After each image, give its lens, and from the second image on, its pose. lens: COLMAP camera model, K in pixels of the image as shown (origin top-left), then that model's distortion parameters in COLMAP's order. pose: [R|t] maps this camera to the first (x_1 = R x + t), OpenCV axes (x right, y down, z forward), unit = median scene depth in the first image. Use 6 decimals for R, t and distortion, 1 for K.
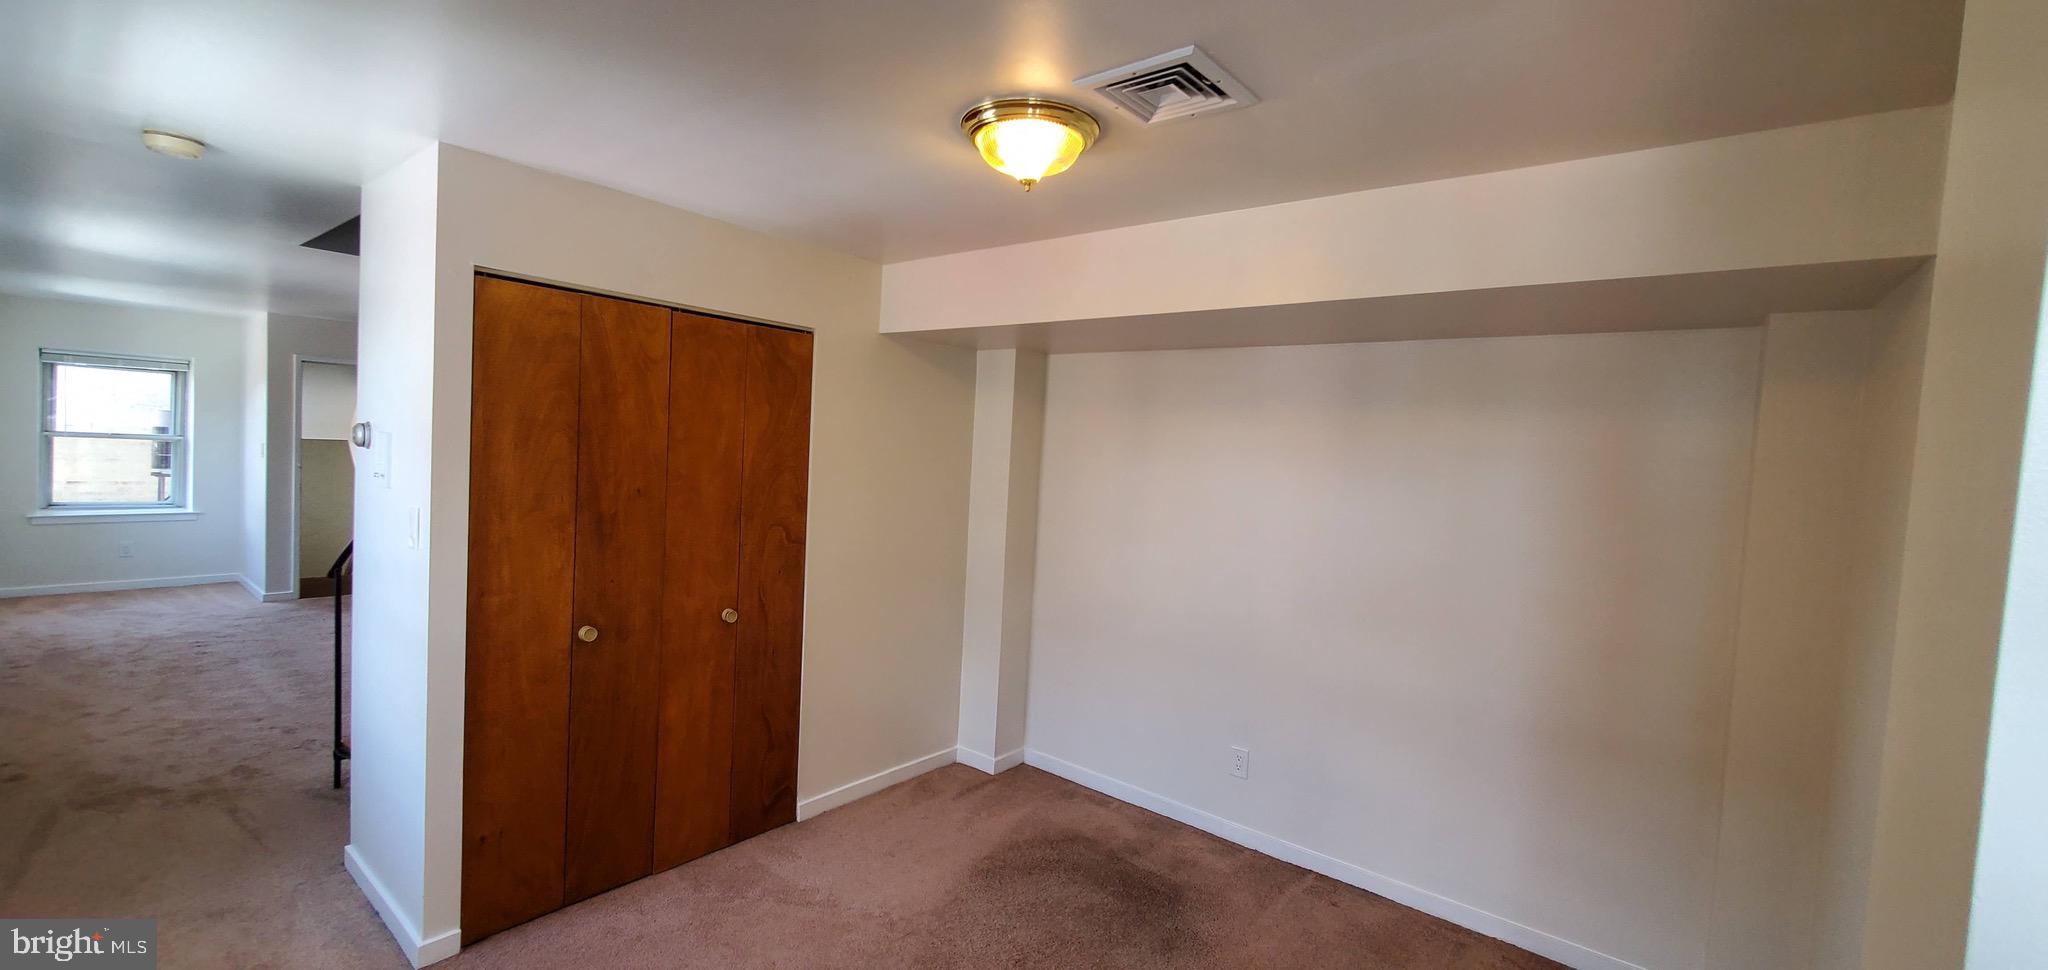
lens RADIAL K [[818.4, 0, 1019.8], [0, 818.4, 479.3], [0, 0, 1]] dist [-0.000808, 0.000346]
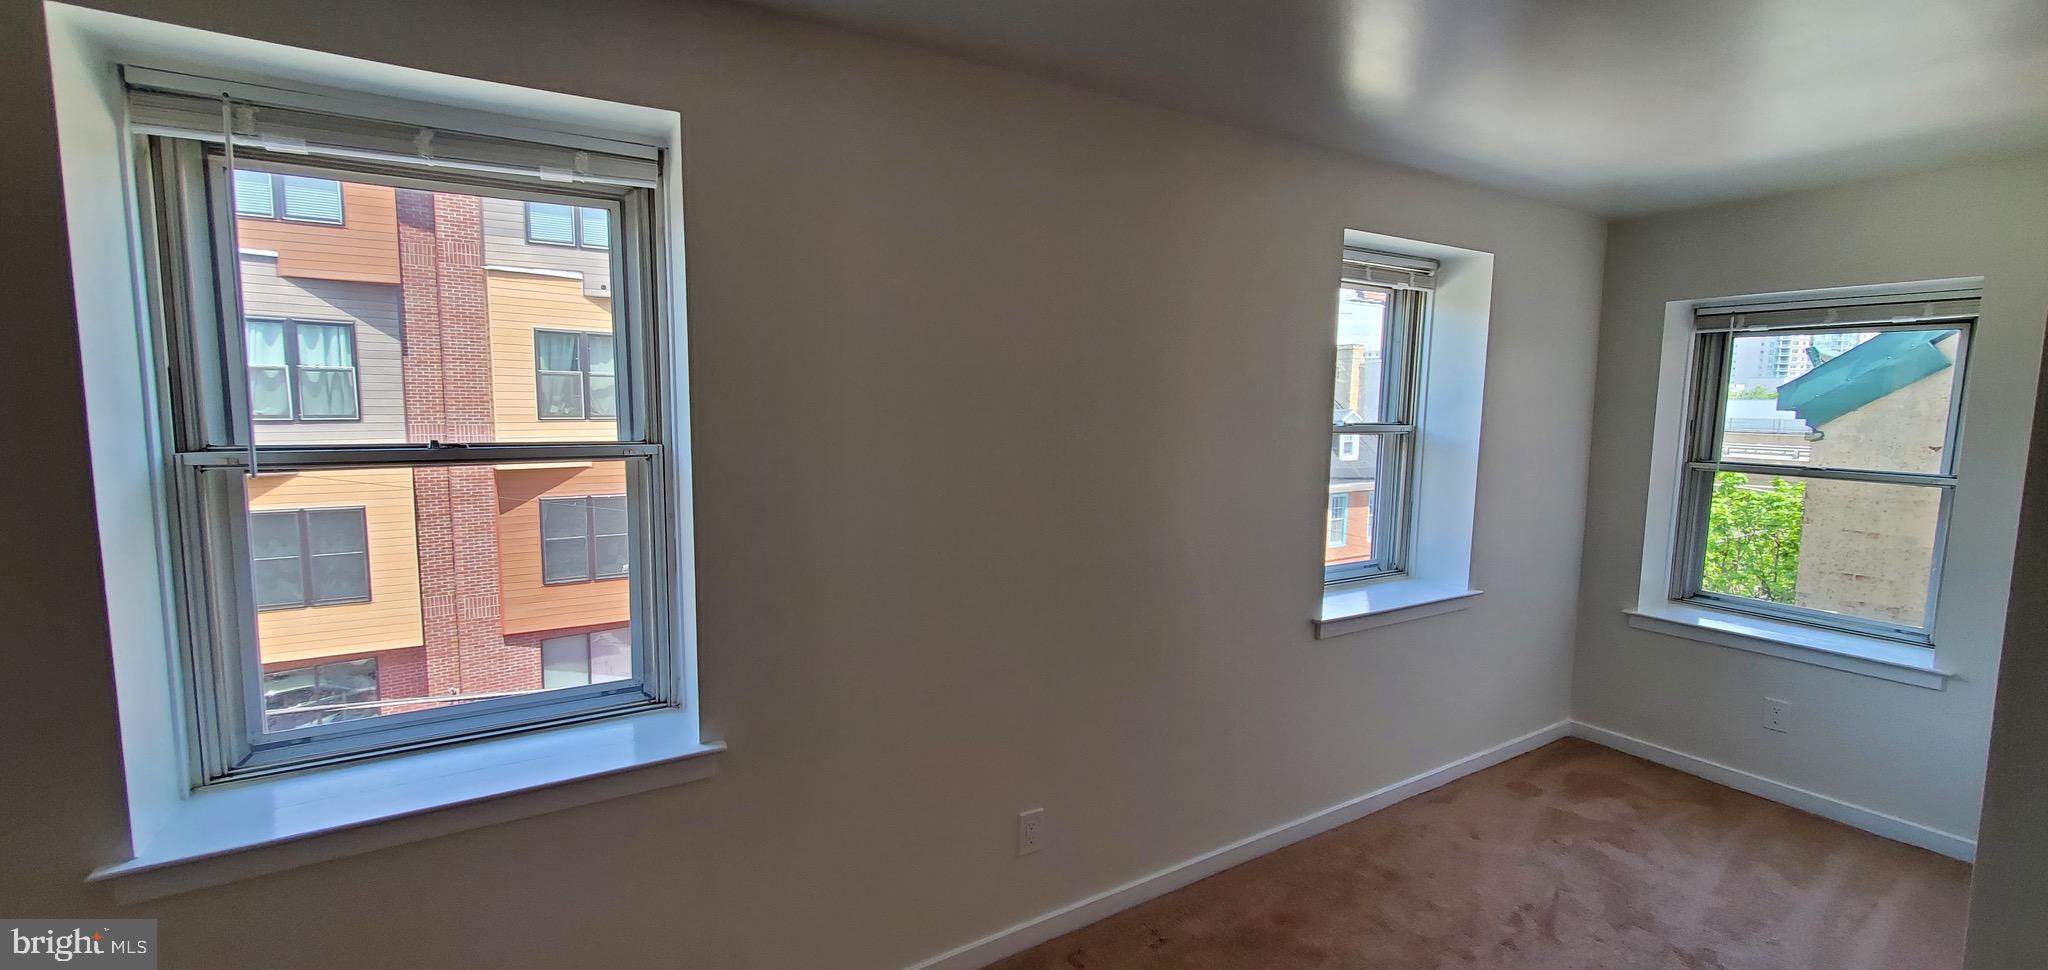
lens RADIAL K [[818.4, 0, 1017.3], [0, 818.4, 481.2], [0, 0, 1]] dist [-0.000808, 0.000346]
pose [[-0.327798, 0.043736, -0.943735, -0.503008], [-0.065710, 0.995453, 0.068957, -0.050473], [0.942460, 0.084617, -0.323434, 0.716191]]
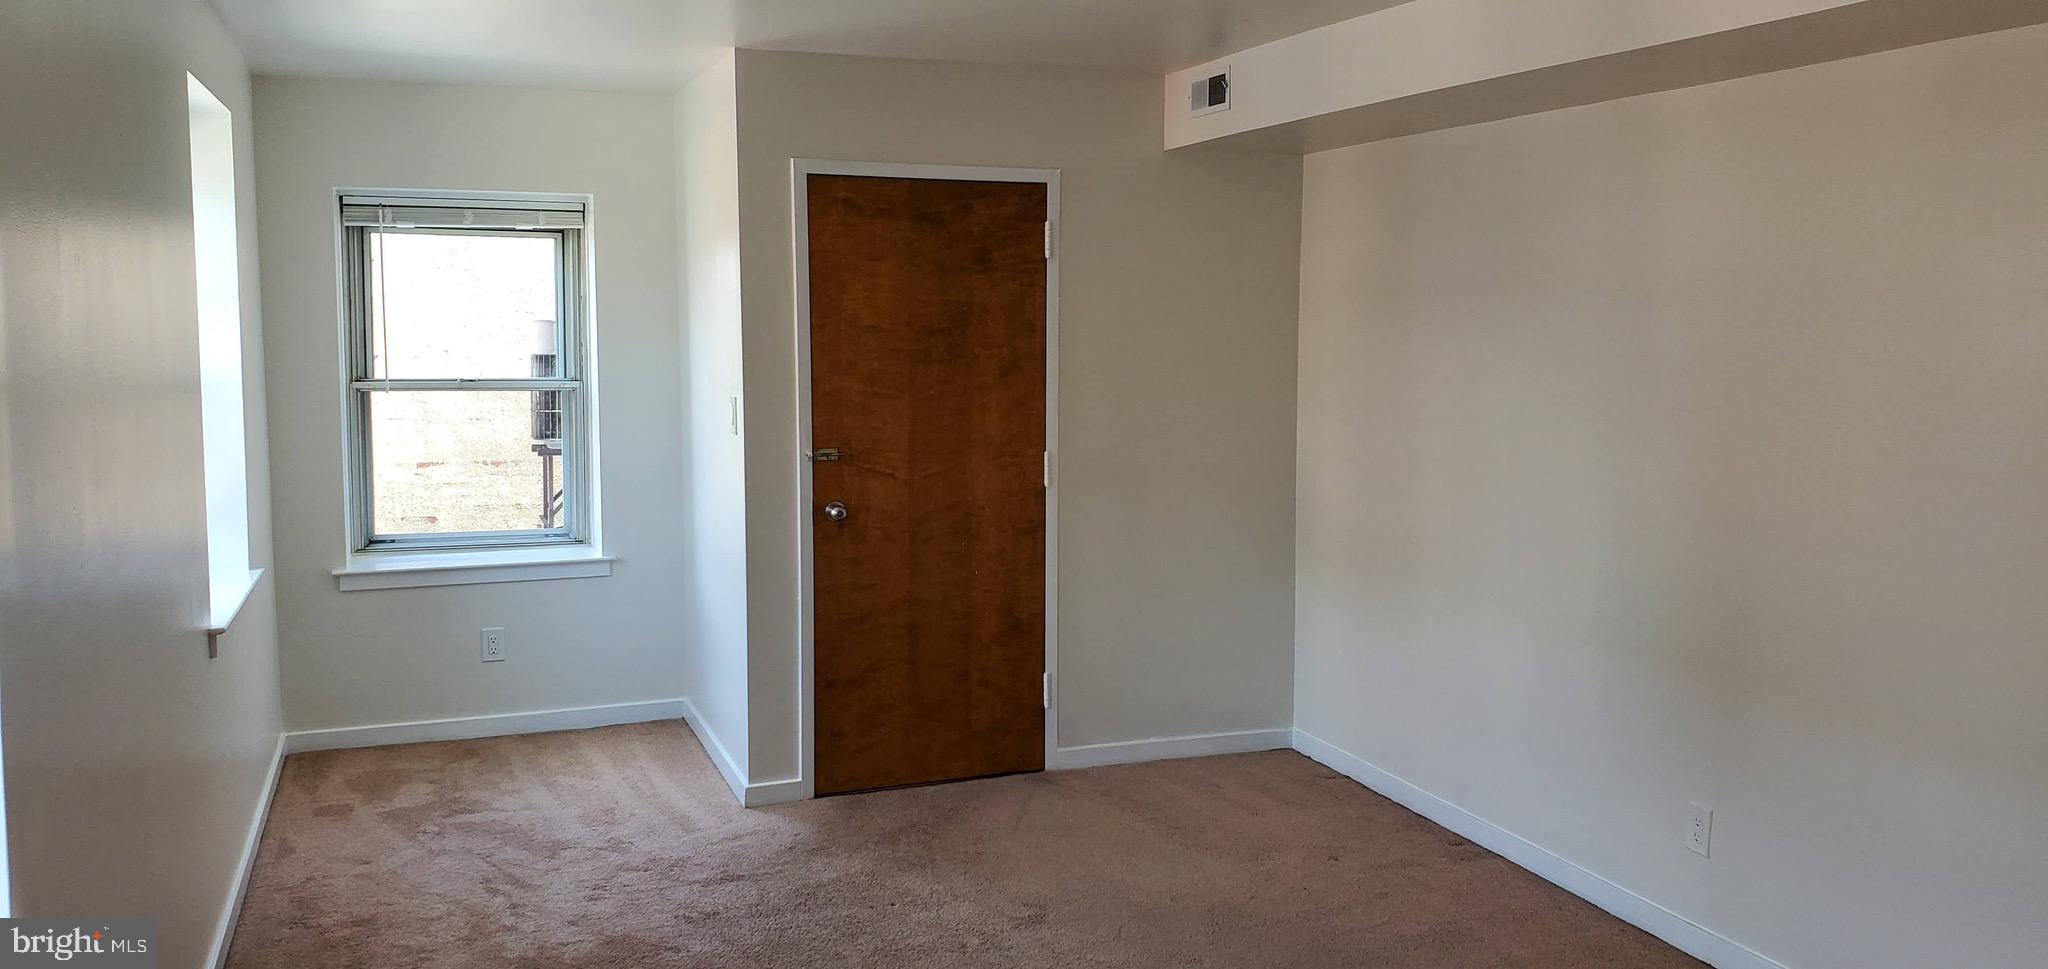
lens RADIAL K [[1559.1, 0, 1026.1], [0, 1559.1, 480.1], [0, 0, 1]] dist [0.020247, -0.034546]
pose [[0.870797, 0.006211, -0.491603, -0.424477], [0.018917, 0.998756, 0.046127, -0.034621], [0.491278, -0.049467, 0.869597, 0.408384]]
